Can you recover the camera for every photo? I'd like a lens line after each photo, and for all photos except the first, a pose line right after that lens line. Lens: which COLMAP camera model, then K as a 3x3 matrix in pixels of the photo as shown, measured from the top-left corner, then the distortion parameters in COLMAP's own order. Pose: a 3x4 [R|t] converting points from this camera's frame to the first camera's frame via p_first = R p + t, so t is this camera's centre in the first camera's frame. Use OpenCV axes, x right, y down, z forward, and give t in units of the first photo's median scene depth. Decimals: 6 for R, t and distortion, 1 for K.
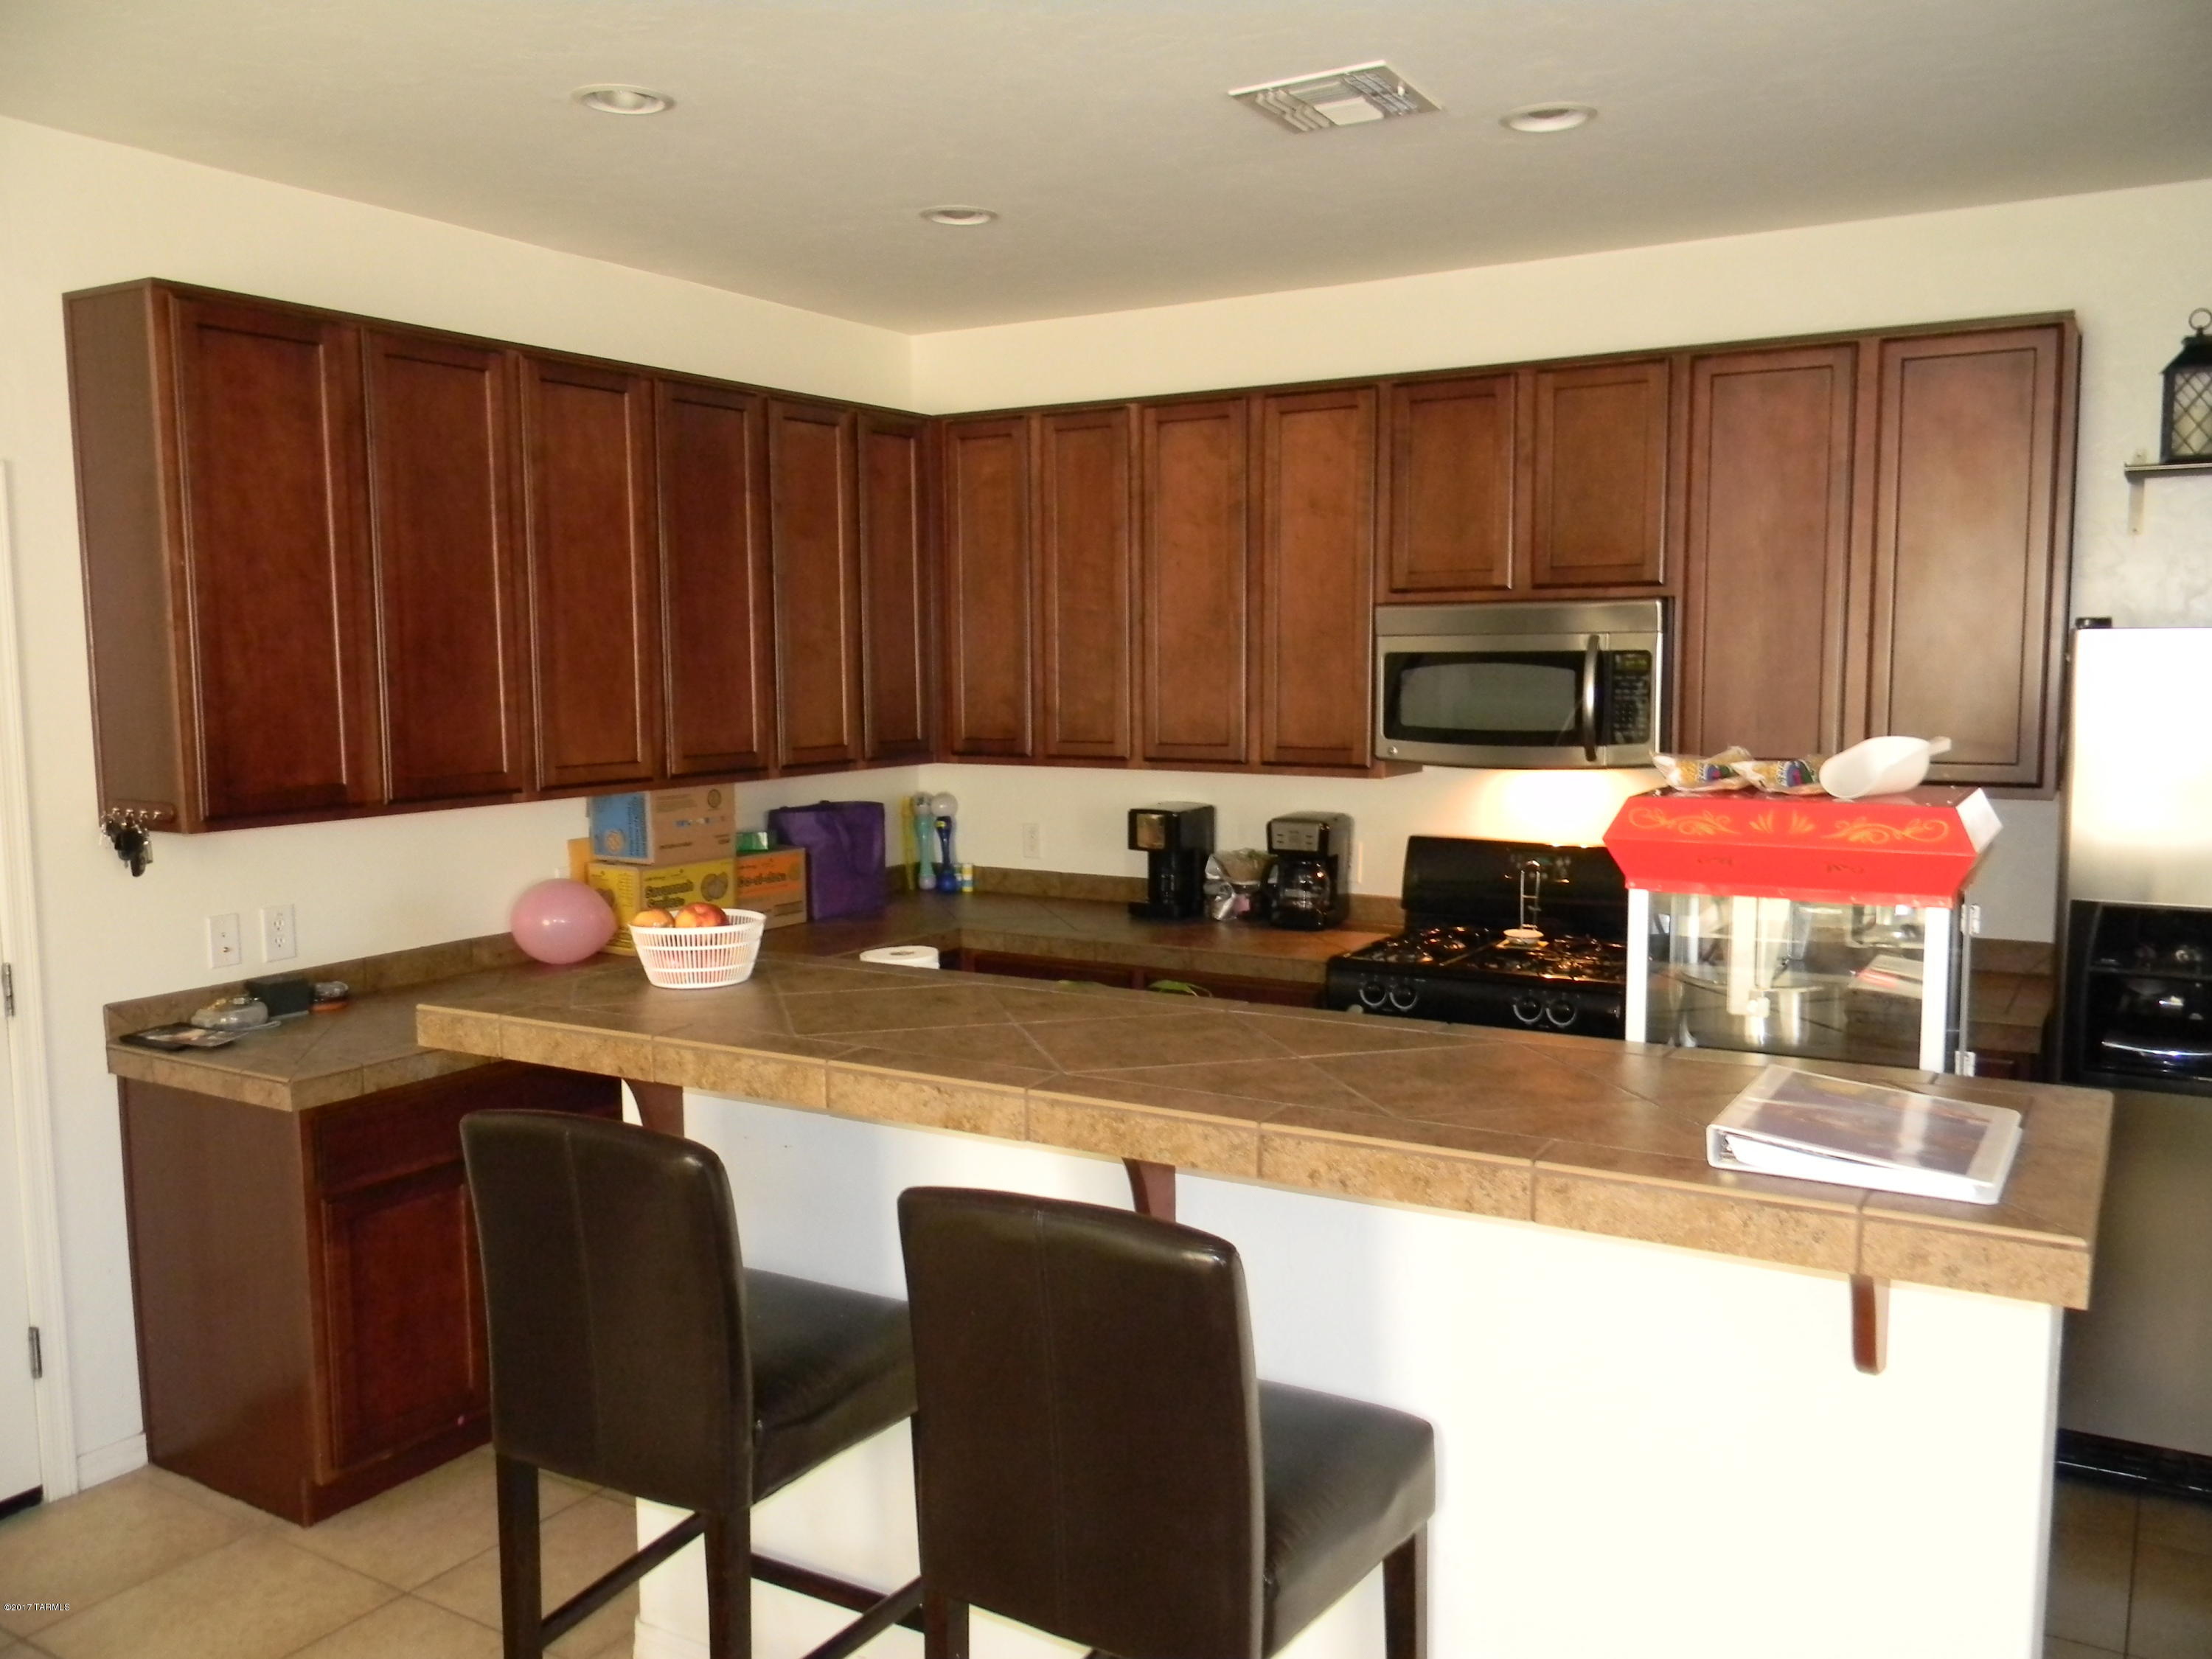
lens RADIAL K [[1759.3, 0, 1113.8], [0, 1759.3, 828.0], [0, 0, 1]] dist [-0.002654, -0.006443]
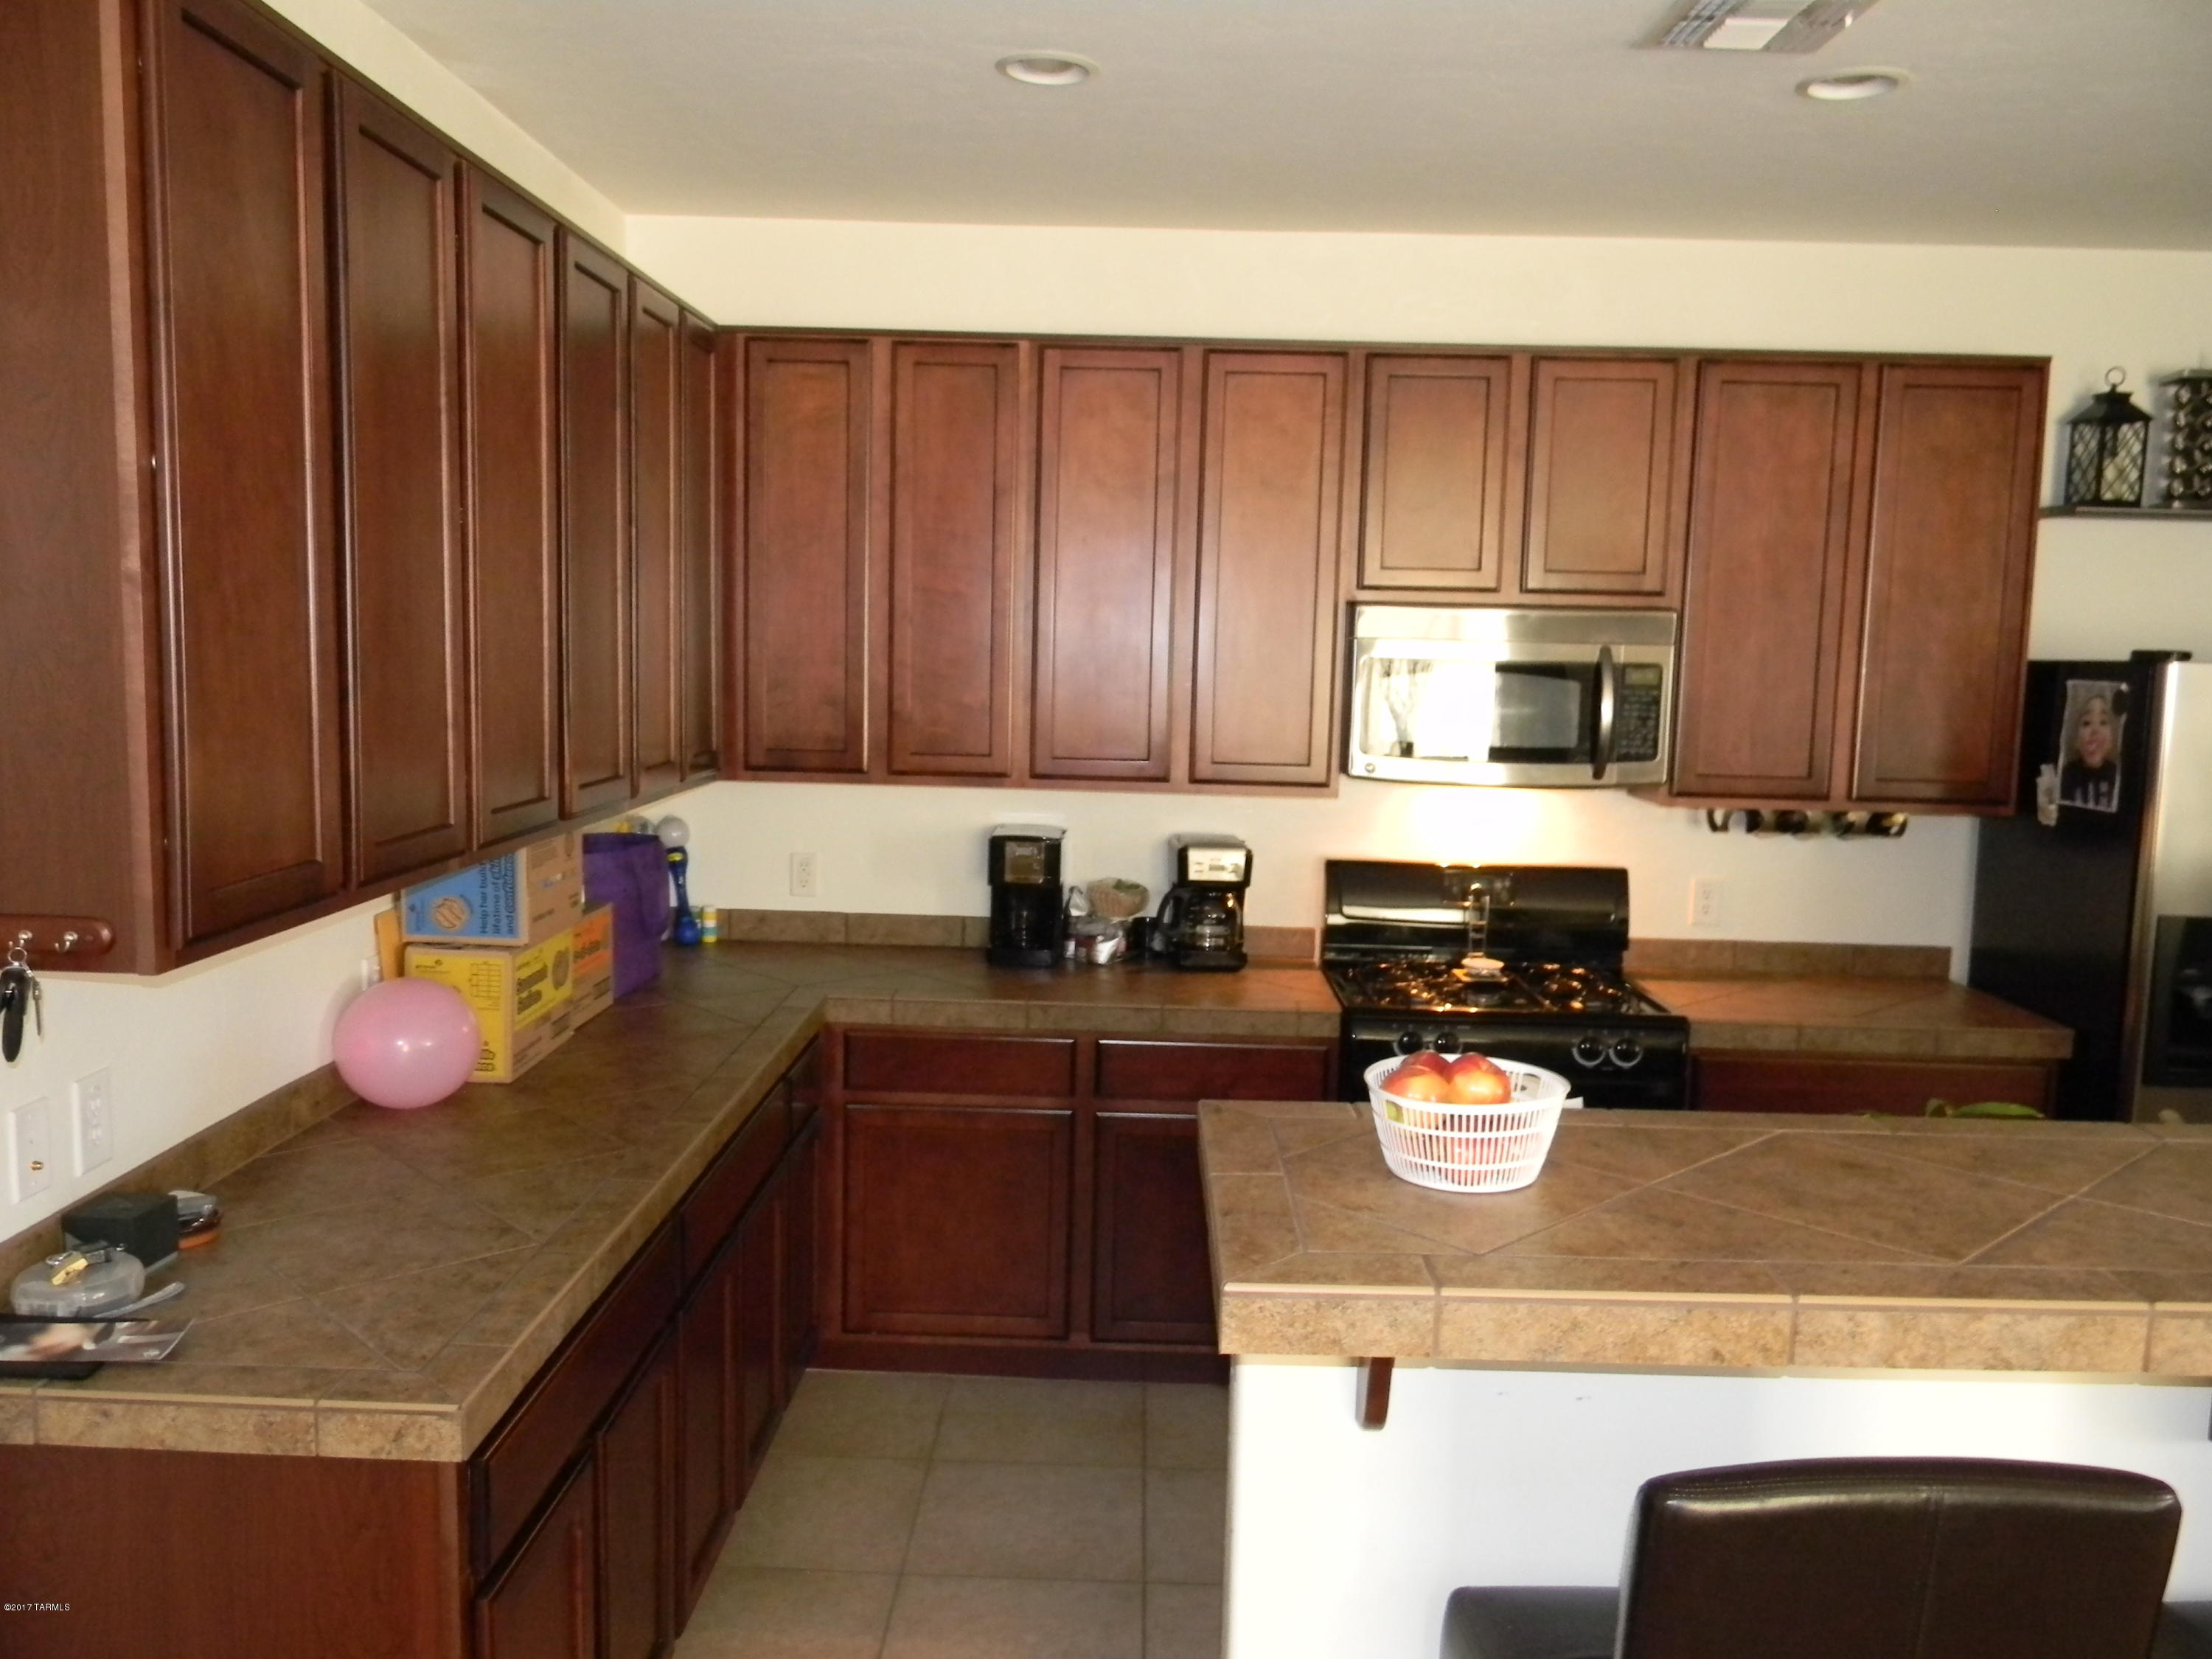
lens RADIAL K [[1759.3, 0, 1104.8], [0, 1759.3, 832.9], [0, 0, 1]] dist [-0.002654, -0.006443]
pose [[0.866829, -0.027747, 0.497834, -0.373790], [0.018723, 0.999558, 0.023111, -0.031814], [-0.498255, -0.010712, 0.866965, 0.274901]]
